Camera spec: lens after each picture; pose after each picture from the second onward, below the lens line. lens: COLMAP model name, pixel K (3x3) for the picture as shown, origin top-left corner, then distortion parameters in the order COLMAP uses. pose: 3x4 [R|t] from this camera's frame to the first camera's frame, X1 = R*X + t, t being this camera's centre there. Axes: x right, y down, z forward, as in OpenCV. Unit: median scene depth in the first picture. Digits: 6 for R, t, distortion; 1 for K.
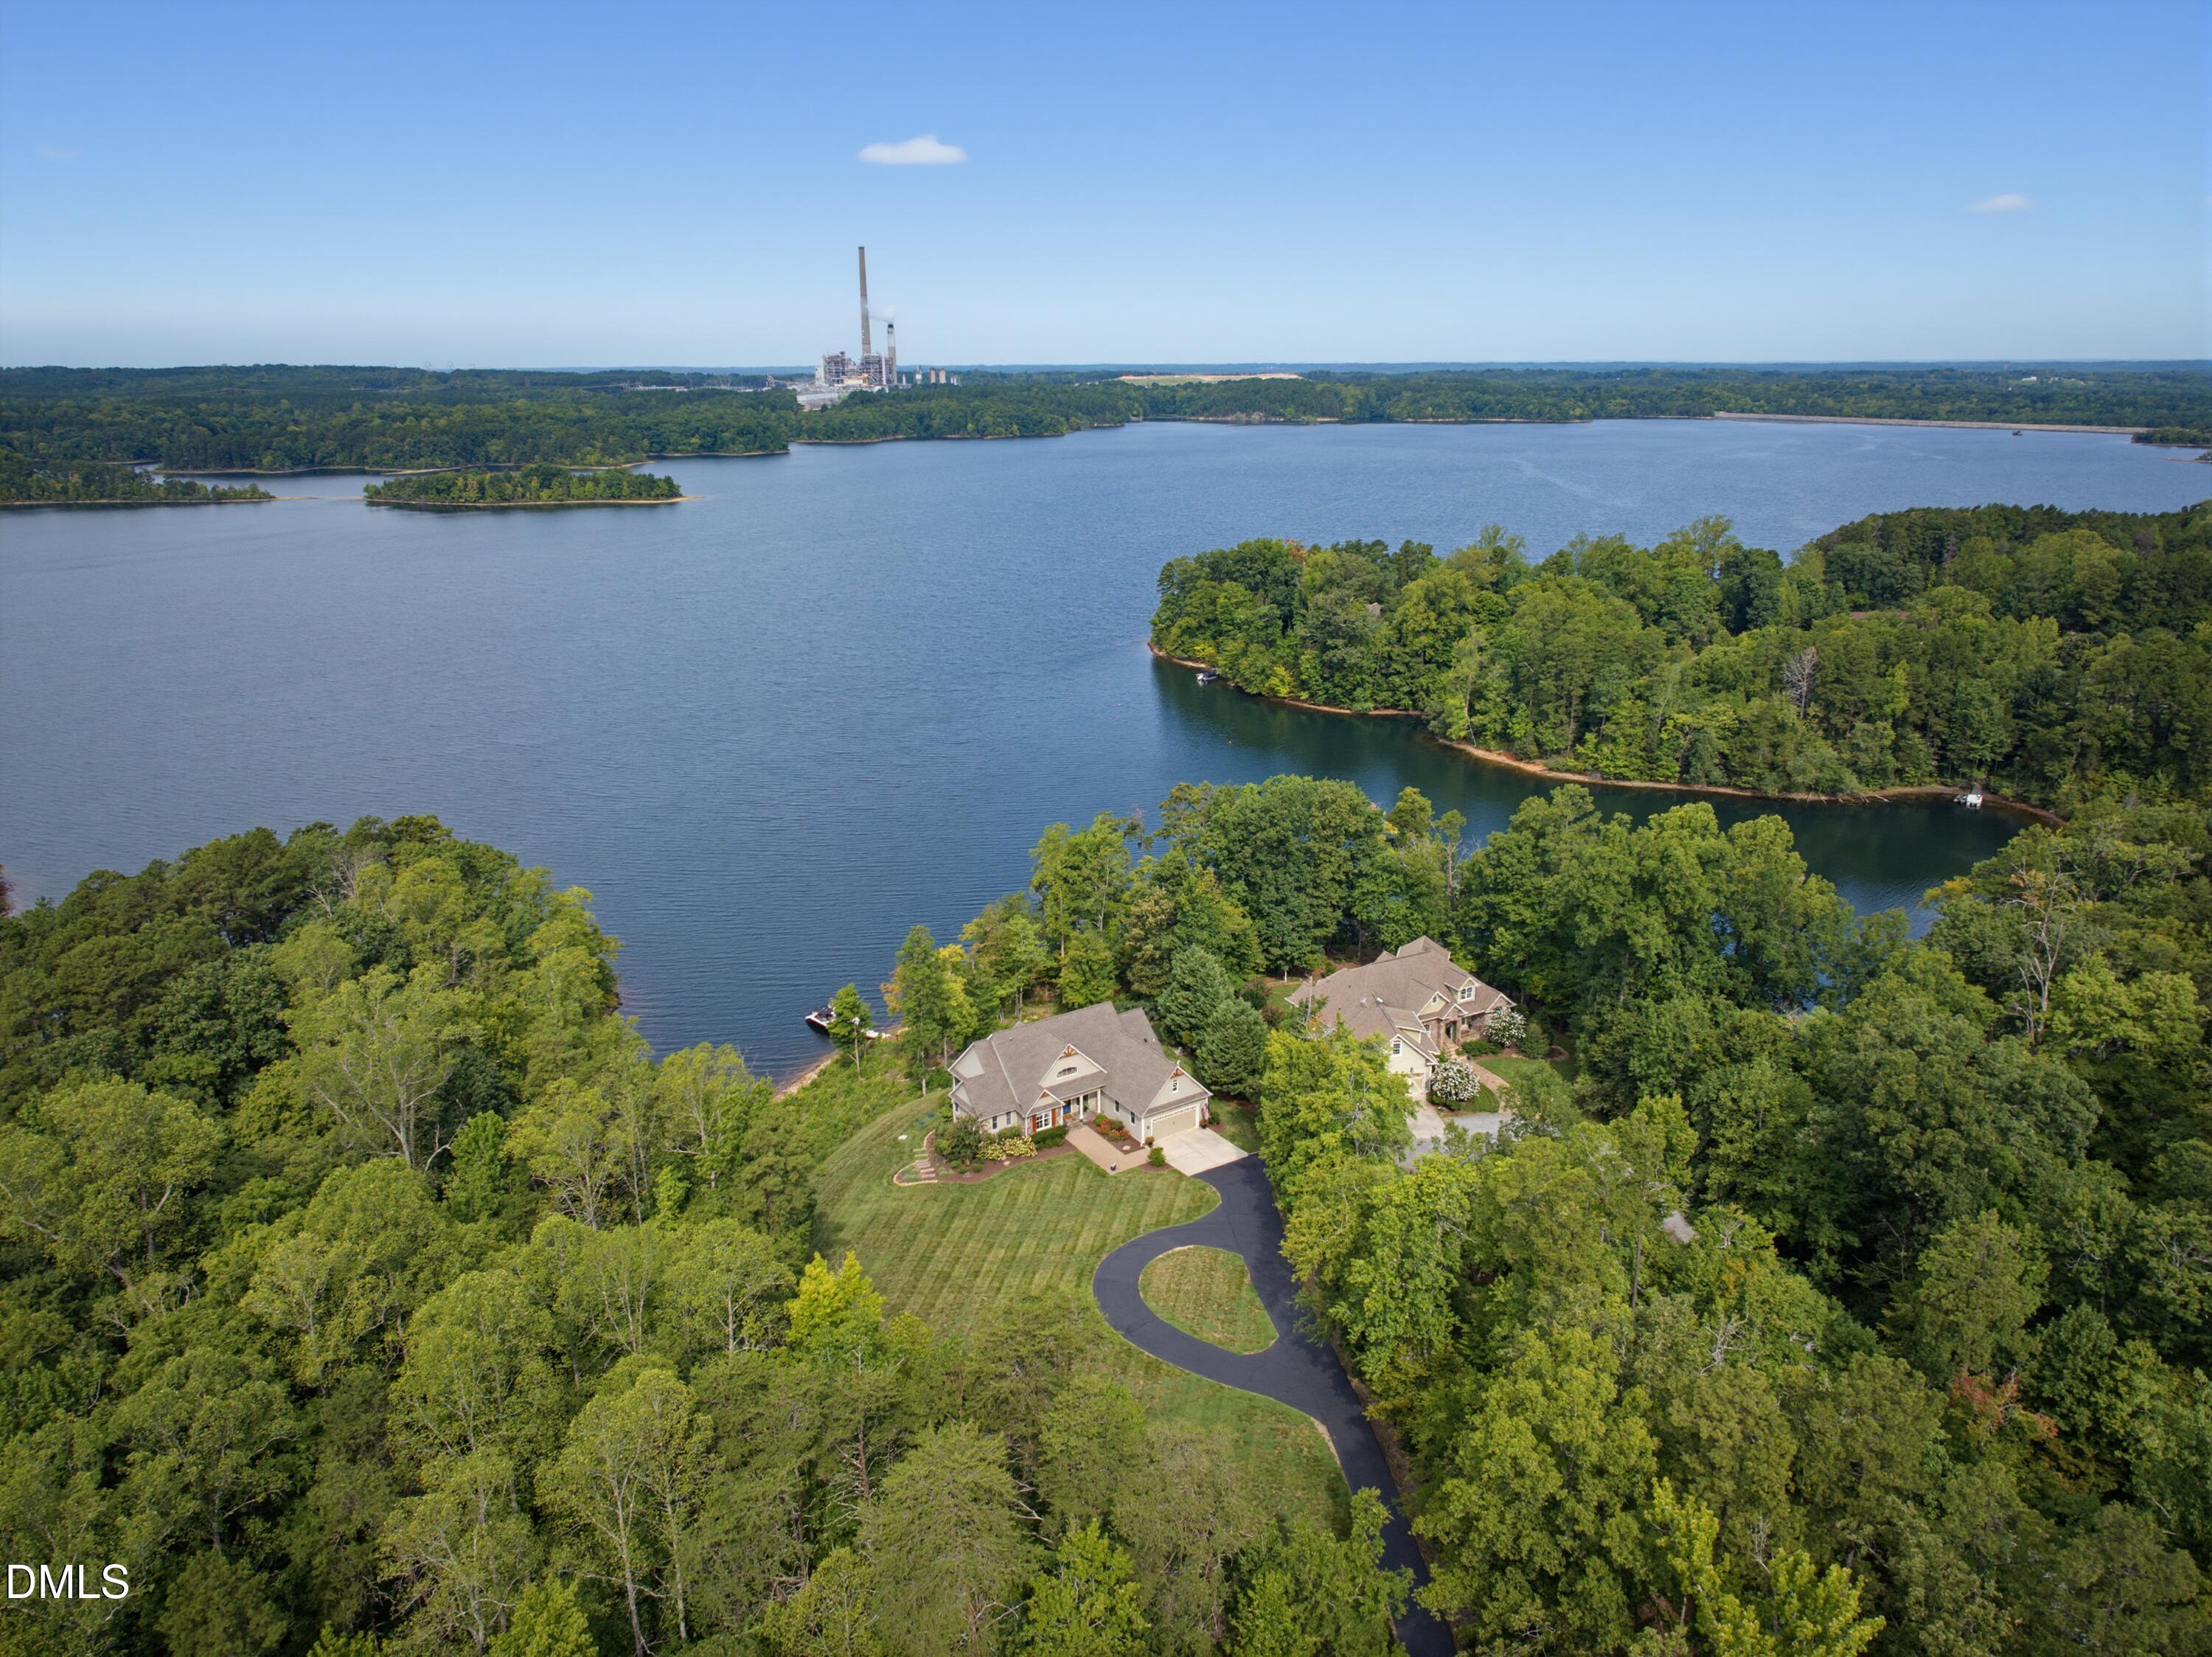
lens RADIAL K [[1510.1, 0, 1105.6], [0, 1510.1, 815.8], [0, 0, 1]] dist [0.006855, -0.020263]
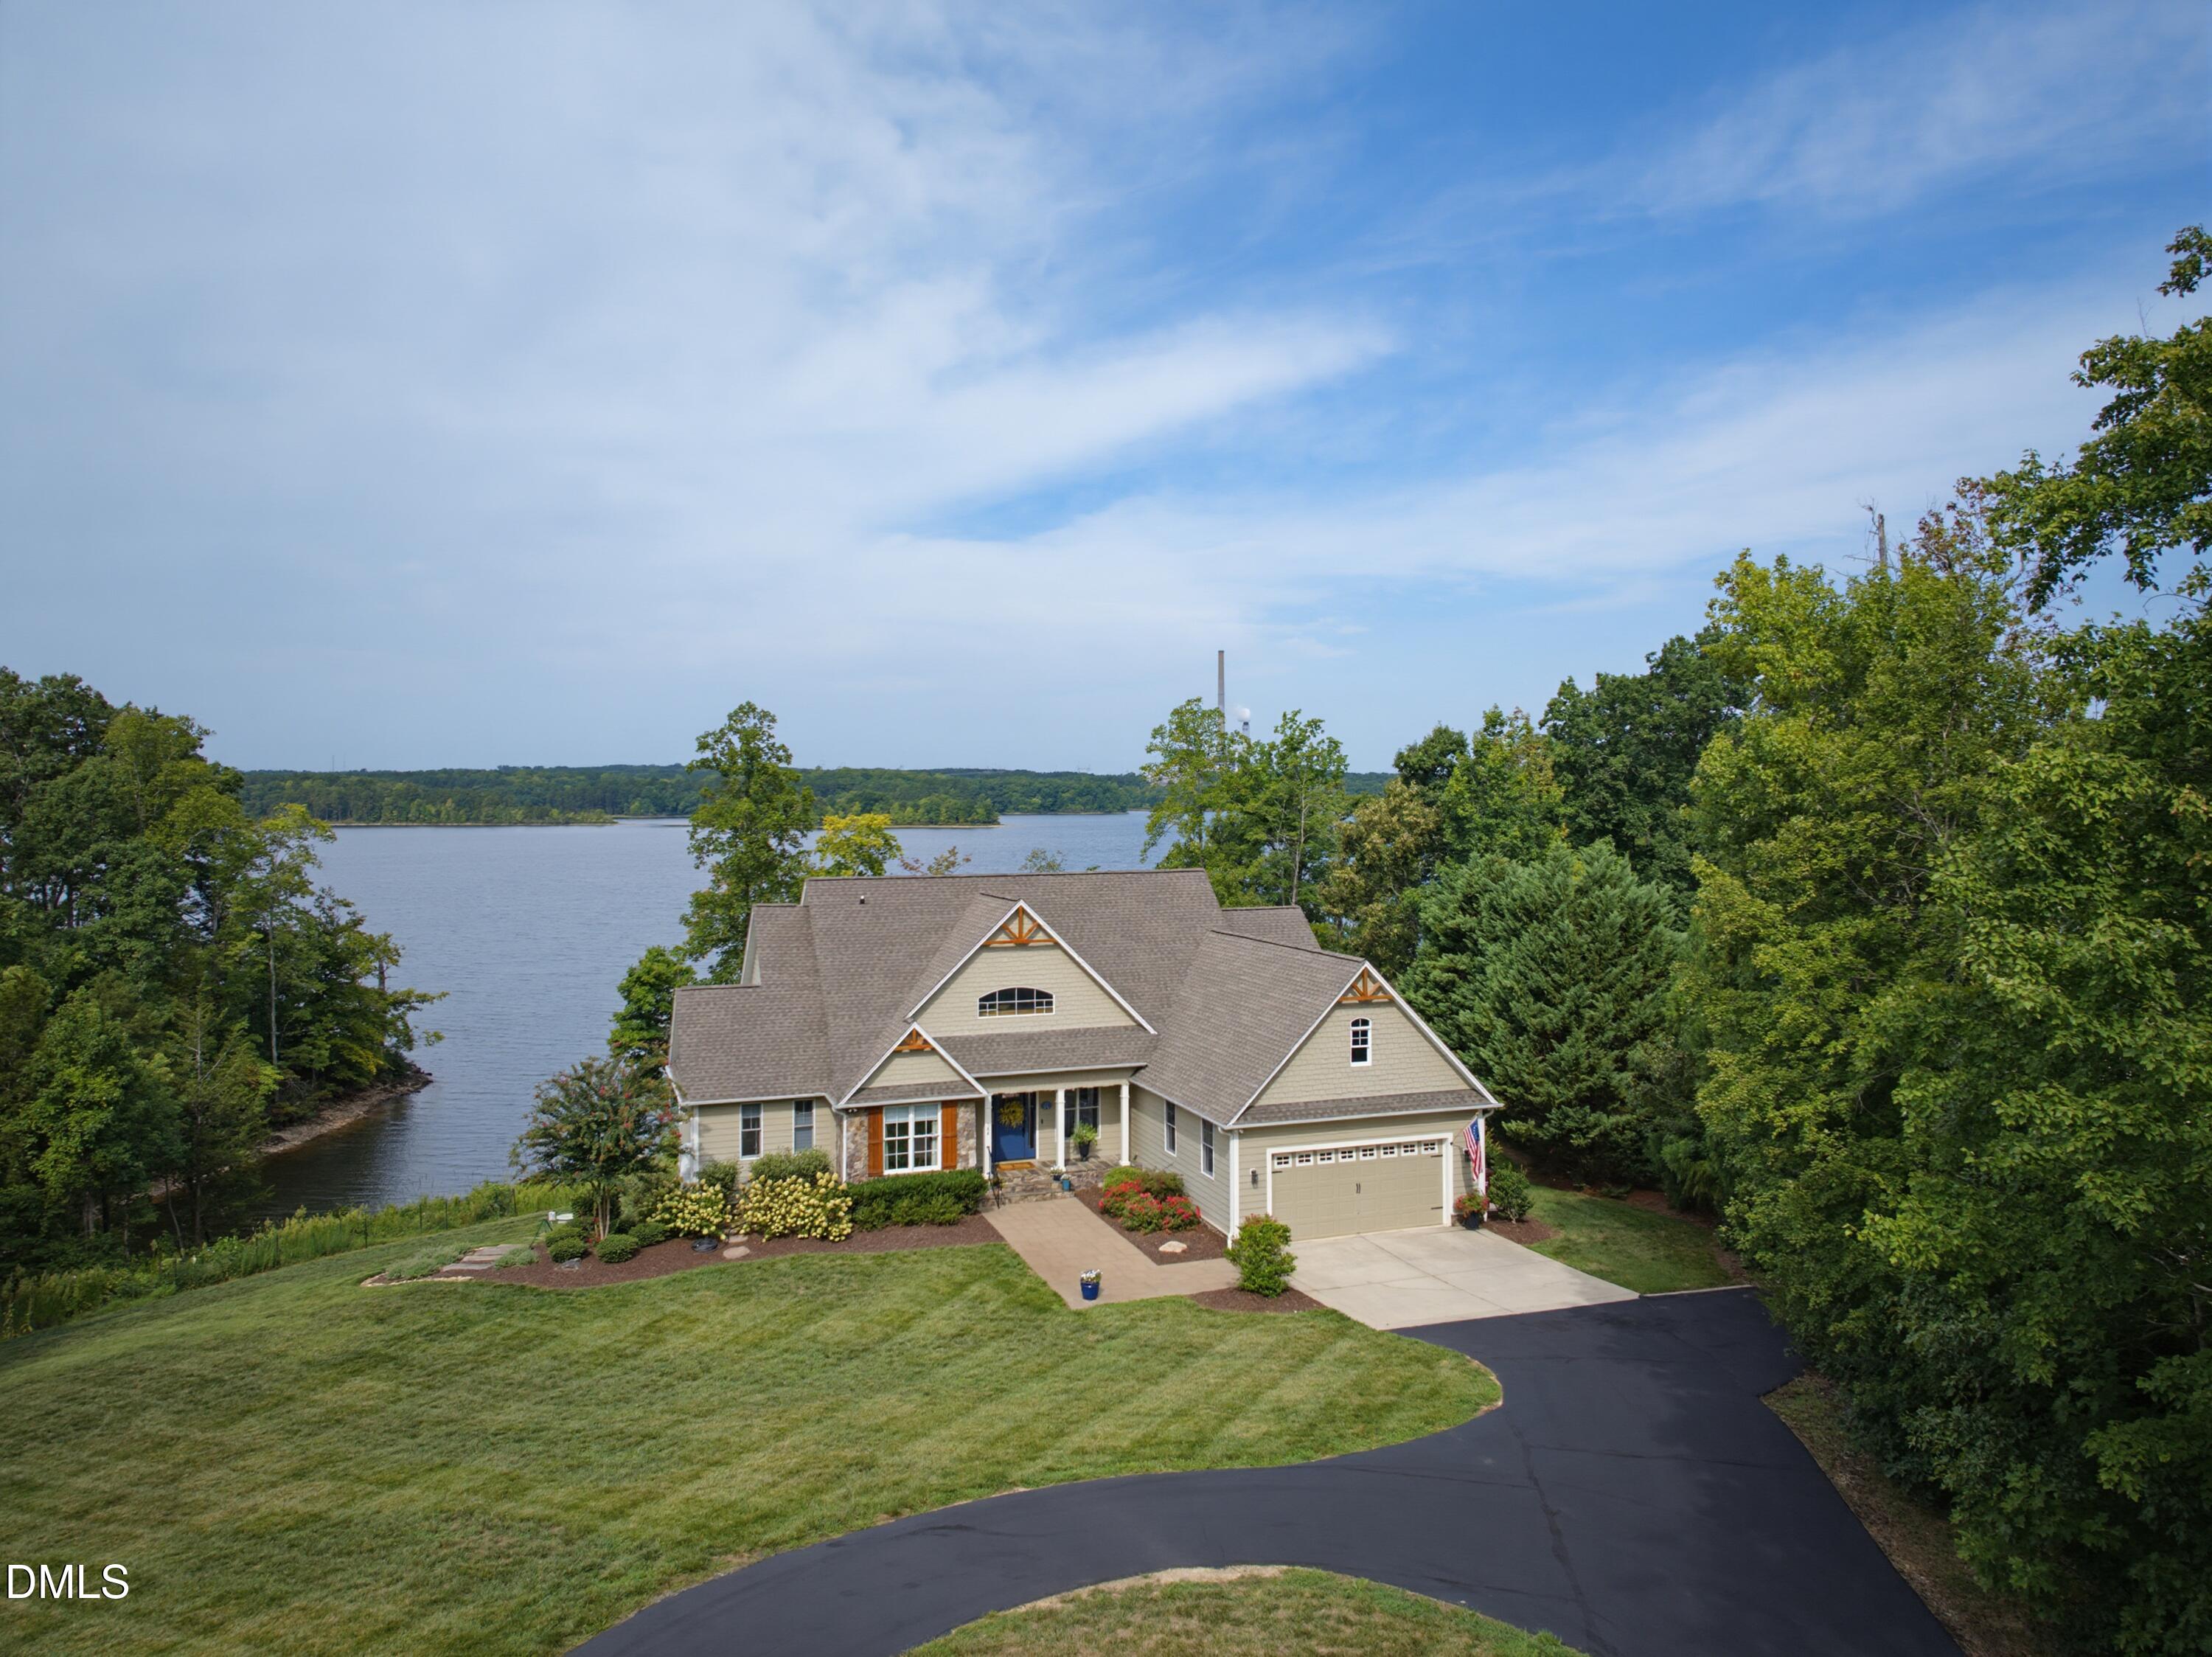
lens RADIAL K [[1530.6, 0, 1105.5], [0, 1530.6, 759.0], [0, 0, 1]] dist [0.020331, -0.032136]
pose [[0.972581, -0.001454, -0.232559, 0.065319], [-0.070682, 0.950829, -0.301543, 0.214127], [0.221562, 0.309713, 0.924656, 0.690919]]
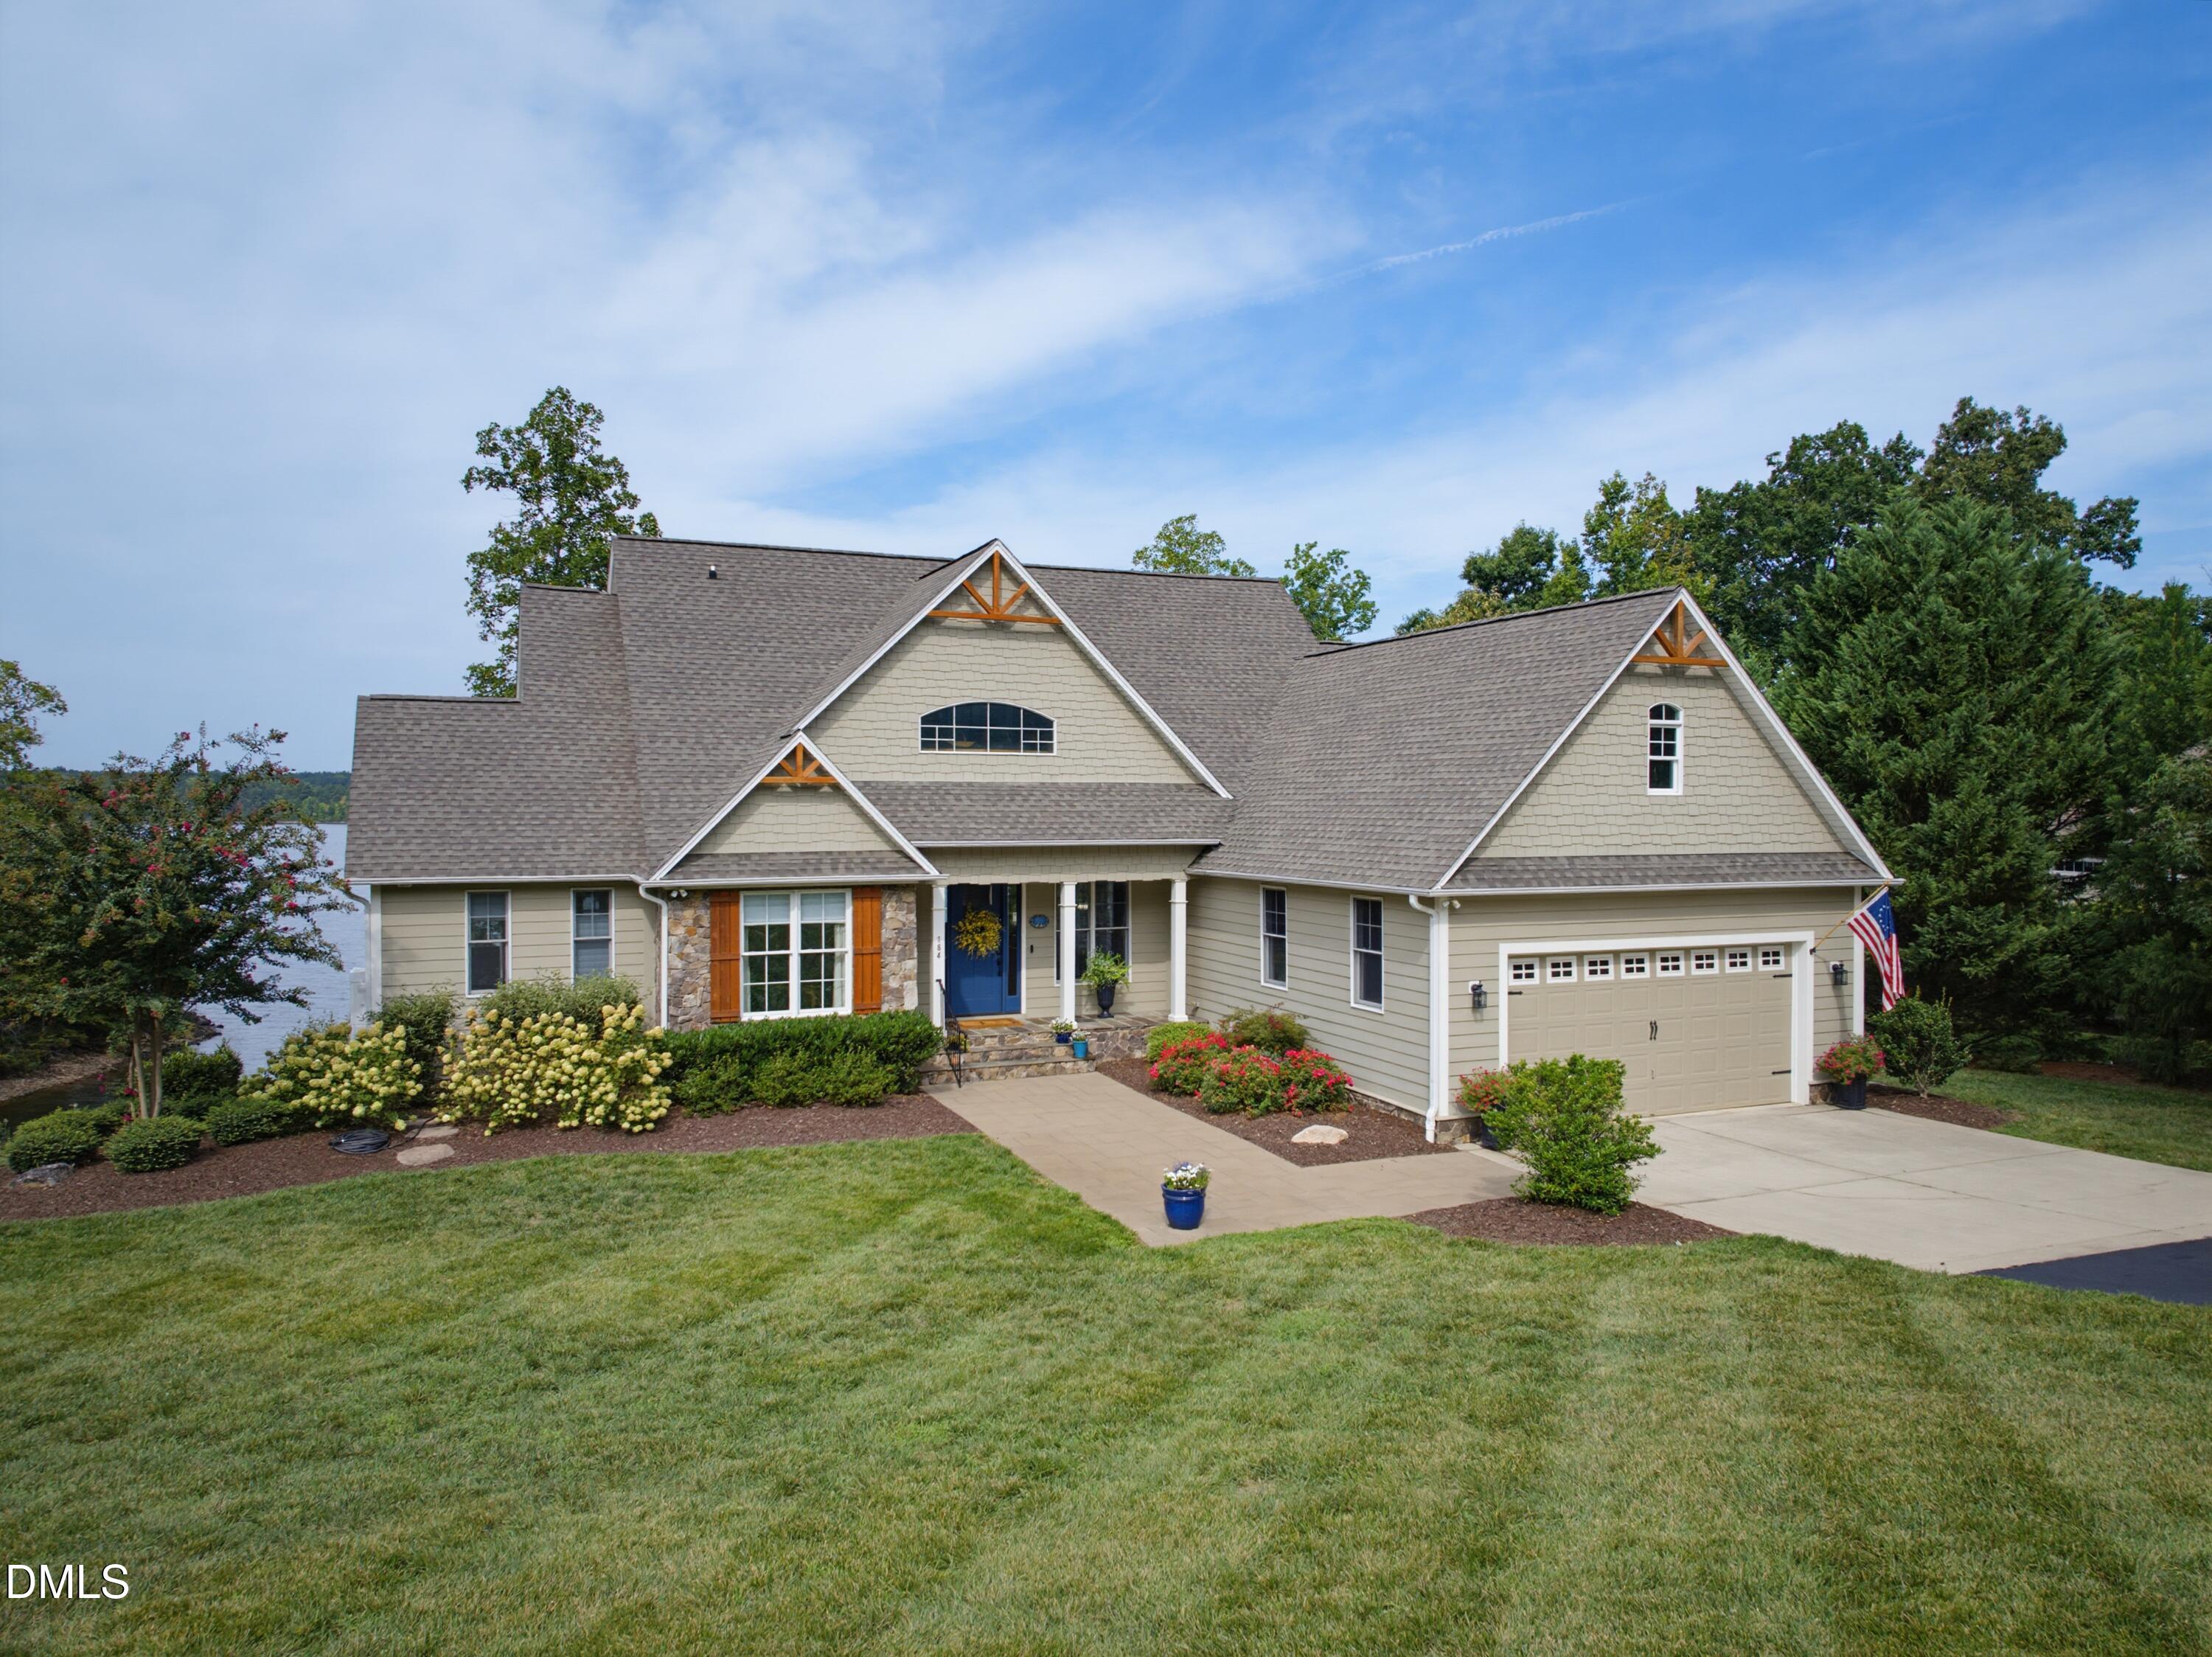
lens RADIAL K [[1510.1, 0, 1105.6], [0, 1510.1, 815.8], [0, 0, 1]] dist [0.006855, -0.020263]
pose [[0.983812, 0.007684, -0.179036, 0.018584], [-0.058304, 0.958448, -0.279244, 0.224887], [0.169451, 0.285163, 0.943381, 0.835016]]
